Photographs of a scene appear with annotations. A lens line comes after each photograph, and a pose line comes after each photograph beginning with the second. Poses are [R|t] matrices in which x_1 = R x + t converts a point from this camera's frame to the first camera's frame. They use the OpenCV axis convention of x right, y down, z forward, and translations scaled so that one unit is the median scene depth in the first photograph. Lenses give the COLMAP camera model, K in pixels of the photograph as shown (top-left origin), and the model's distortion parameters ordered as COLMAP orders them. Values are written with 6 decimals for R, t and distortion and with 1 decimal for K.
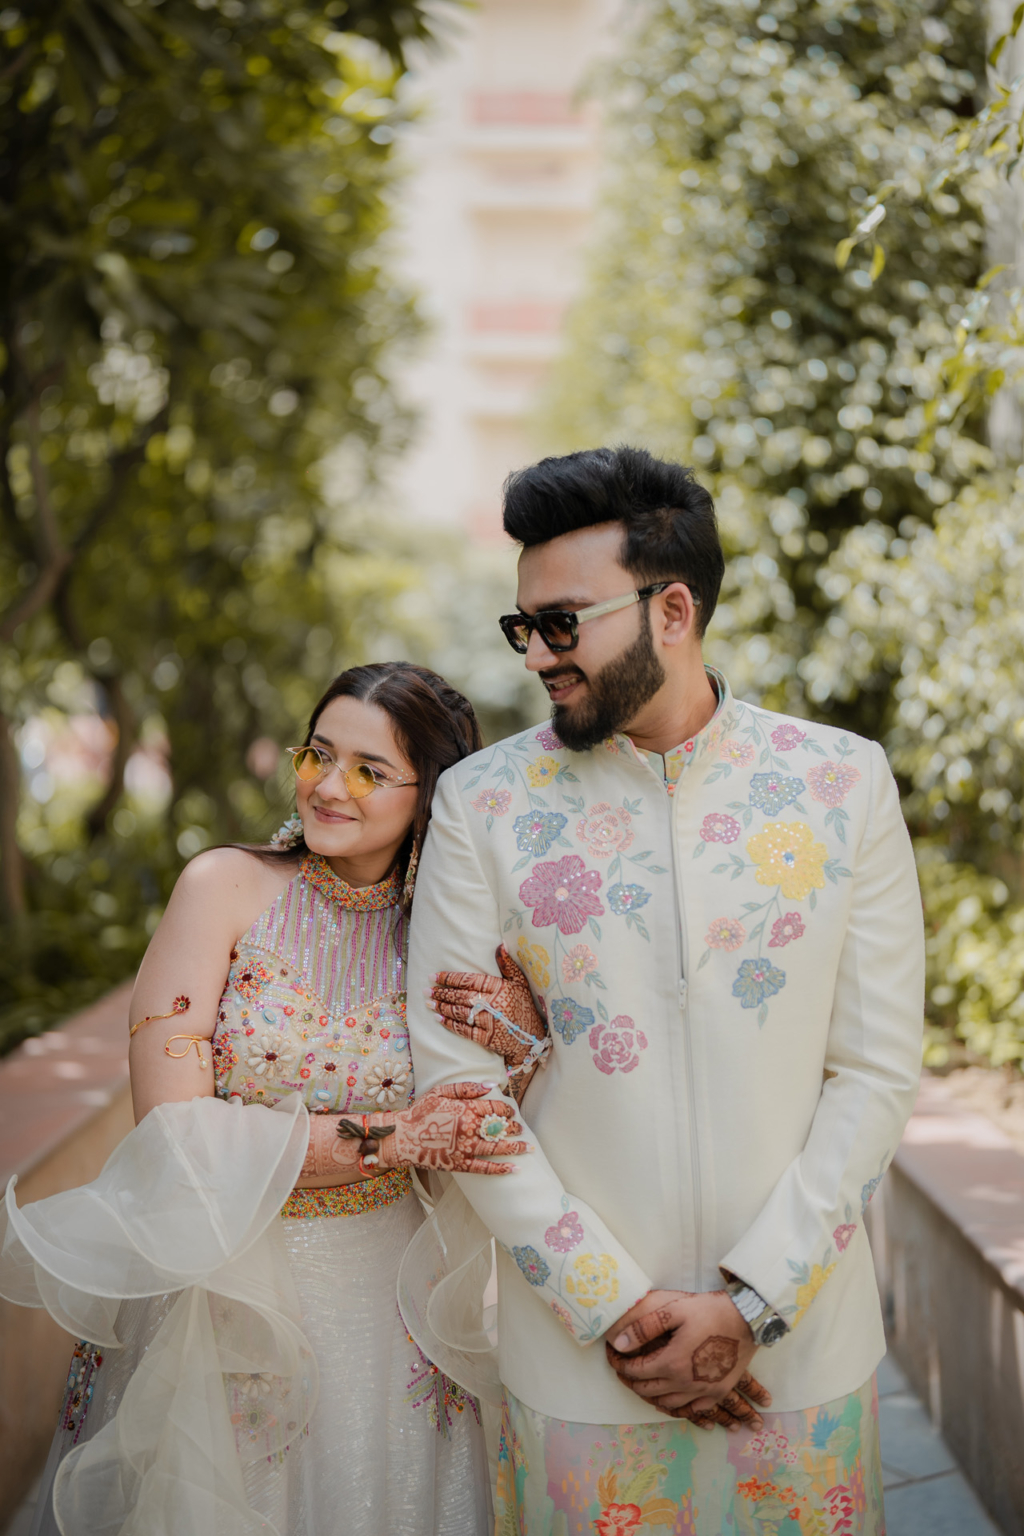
lens RADIAL K [[2176.1, 0, 512.0], [0, 2176.1, 768.0], [0, 0, 1]] dist [0.022257, 0.046059]
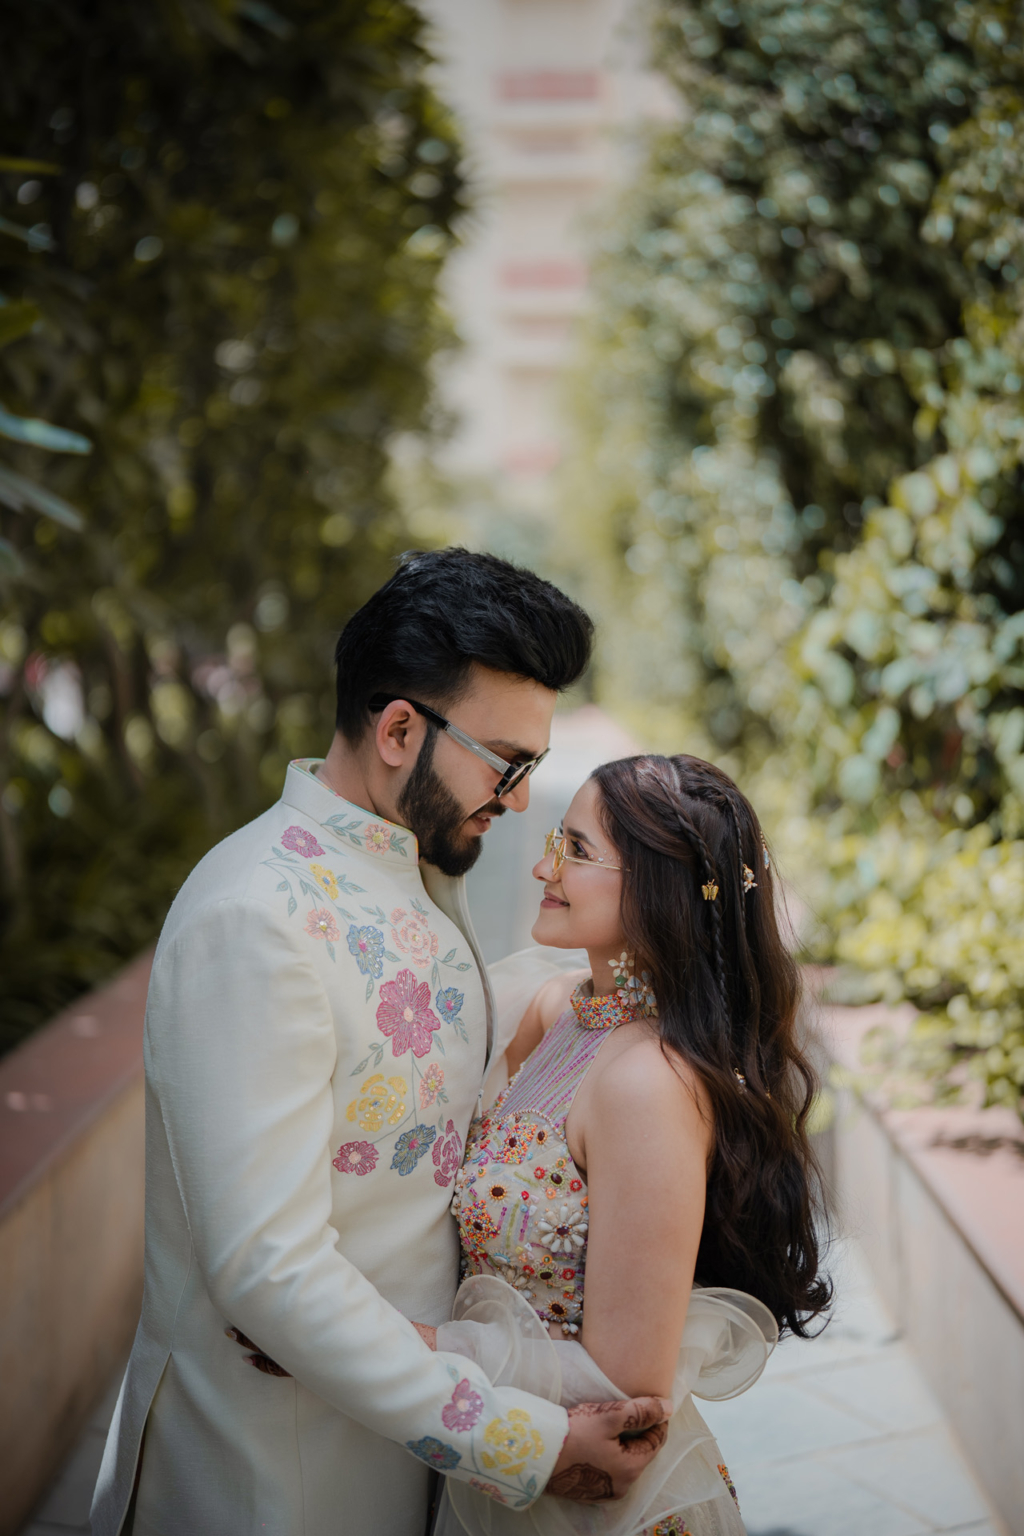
lens RADIAL K [[2176.1, 0, 512.0], [0, 2176.1, 768.0], [0, 0, 1]] dist [0.022257, 0.046059]
pose [[0.999524, -0.024277, -0.019061, 0.051928], [0.025093, 0.998724, 0.043829, -0.074938], [0.017972, -0.044286, 0.998857, -2.800136]]
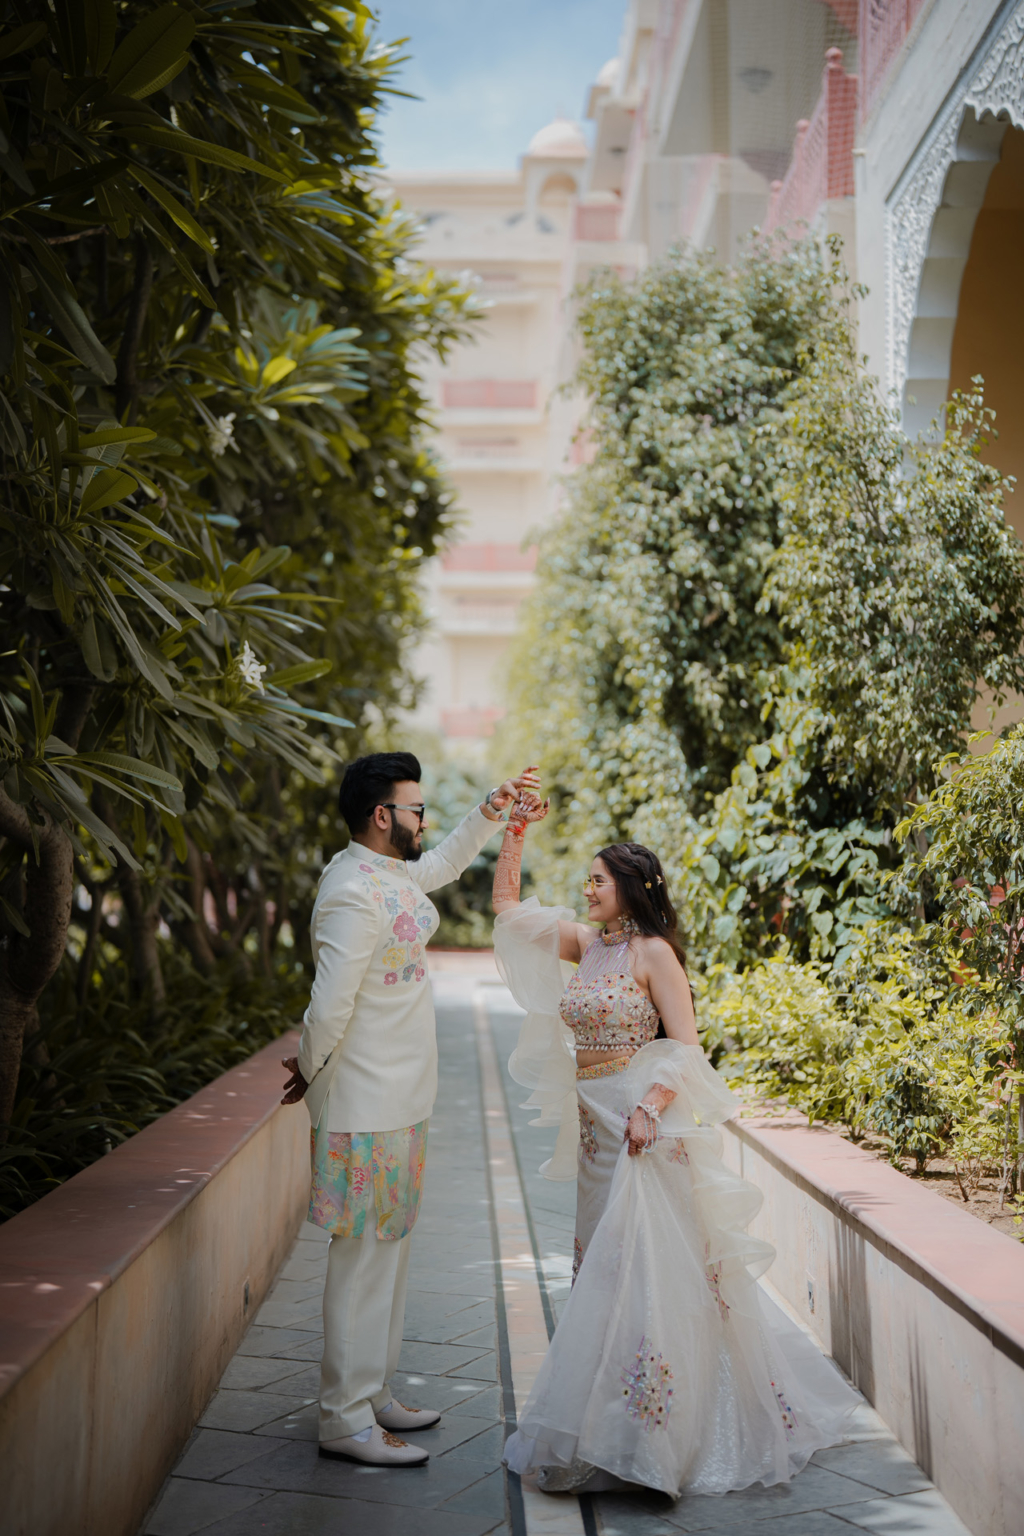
lens RADIAL K [[2176.1, 0, 512.0], [0, 2176.1, 768.0], [0, 0, 1]] dist [0.022257, 0.046059]
pose [[0.999757, -0.012312, 0.018264, -0.084740], [0.013615, 0.997239, -0.072999, 0.071120], [-0.017315, 0.073230, 0.997165, -4.619485]]
